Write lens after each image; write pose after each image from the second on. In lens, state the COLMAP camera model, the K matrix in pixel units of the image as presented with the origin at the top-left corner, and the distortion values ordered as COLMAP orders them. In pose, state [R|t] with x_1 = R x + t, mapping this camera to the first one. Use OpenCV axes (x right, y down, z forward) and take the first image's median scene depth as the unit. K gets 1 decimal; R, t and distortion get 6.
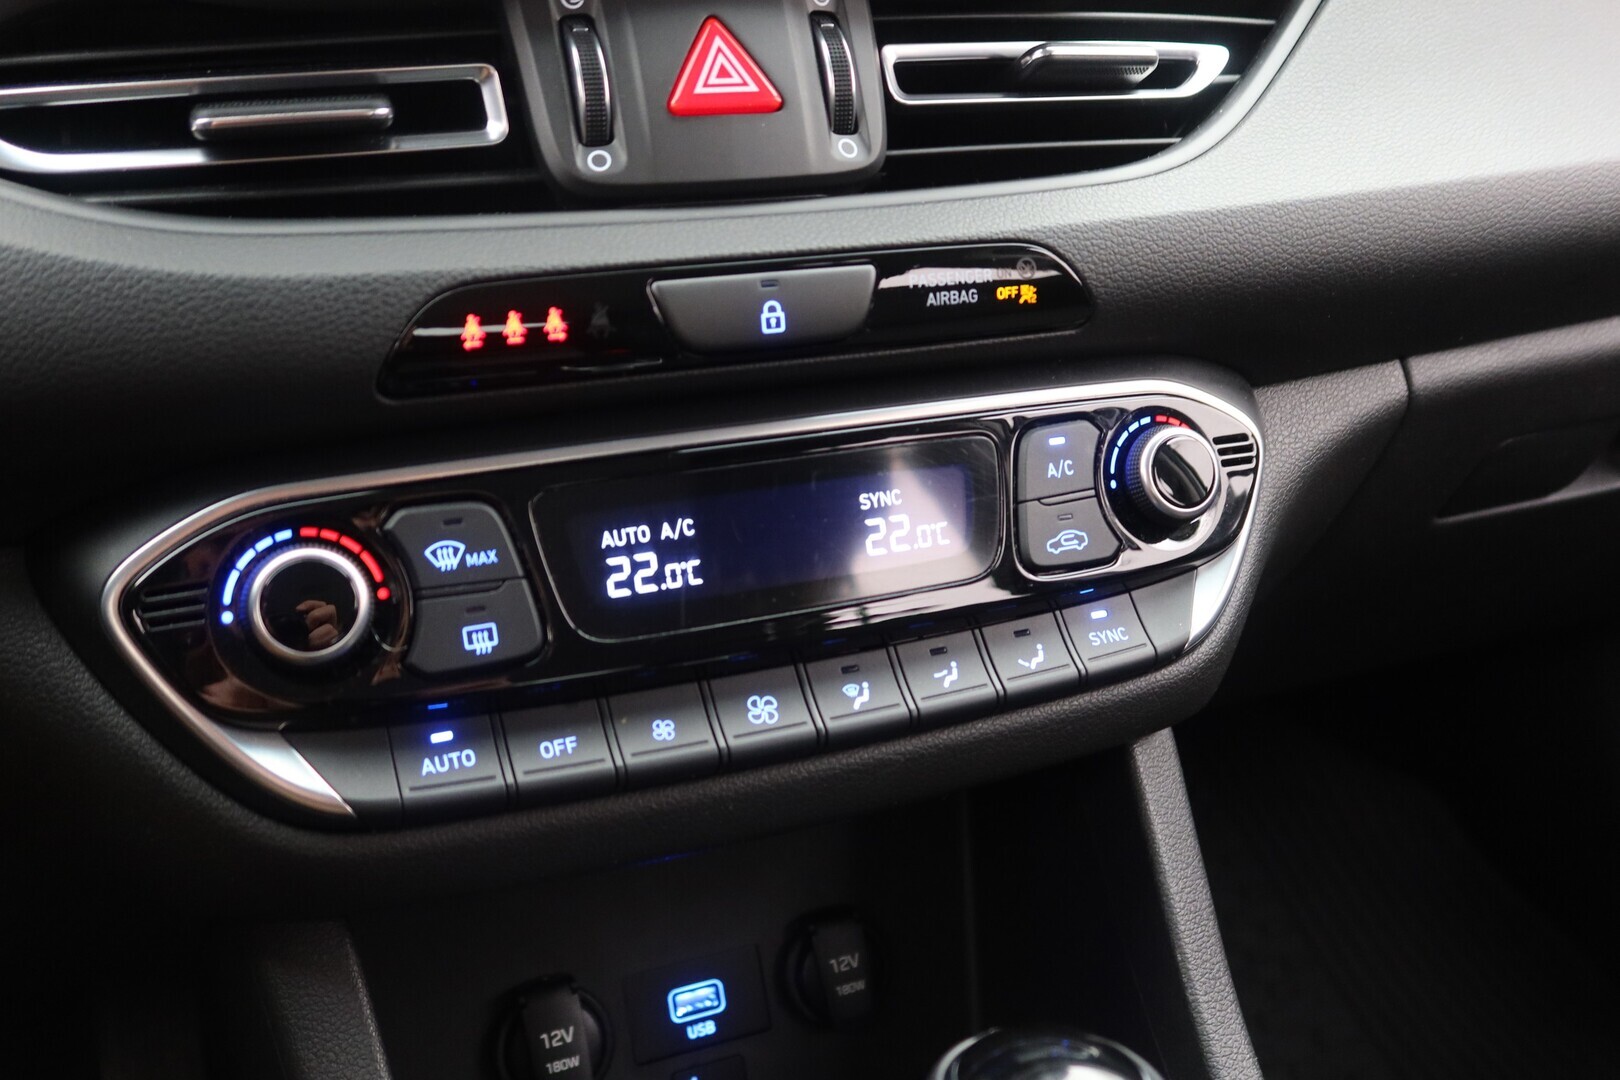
lens RADIAL K [[1481.5, 0, 806.8], [0, 1481.5, 538.2], [0, 0, 1]] dist [-0.001579, 0.001582]
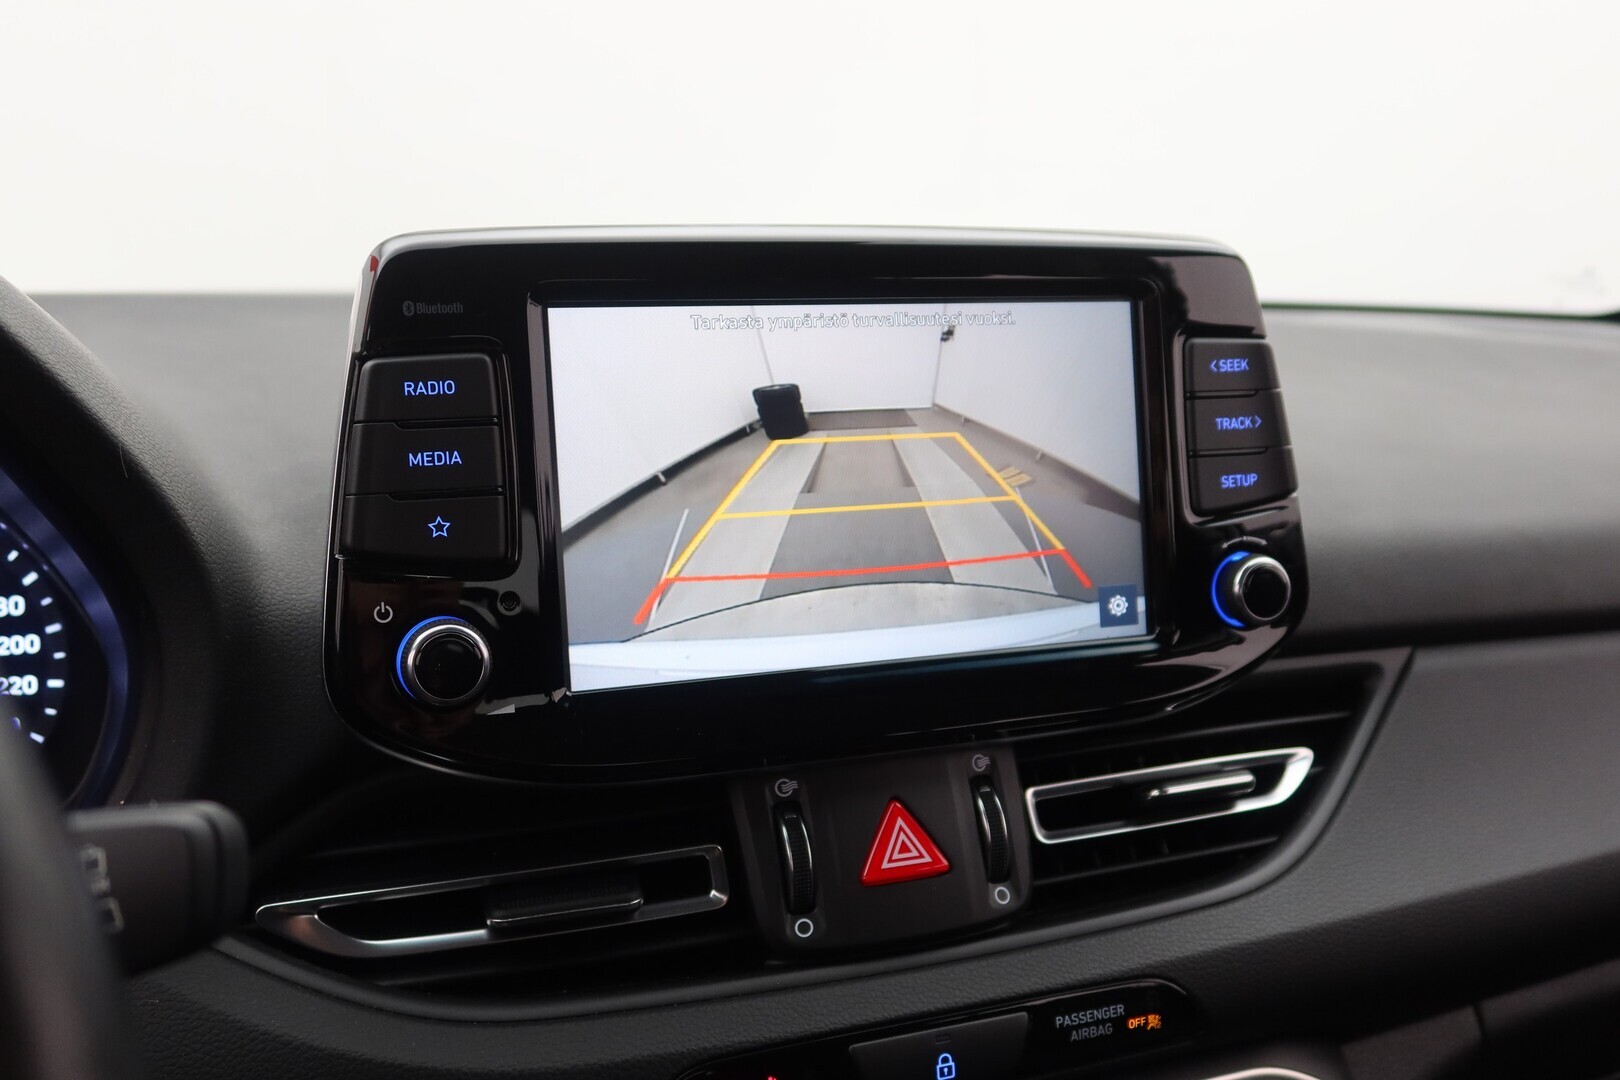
lens RADIAL K [[1481.5, 0, 806.8], [0, 1481.5, 538.2], [0, 0, 1]] dist [-0.001579, 0.001582]
pose [[0.999161, 0.014326, -0.038363, -0.092617], [-0.020444, 0.986221, -0.164163, -0.361251], [0.035483, 0.164810, 0.985687, -0.254270]]
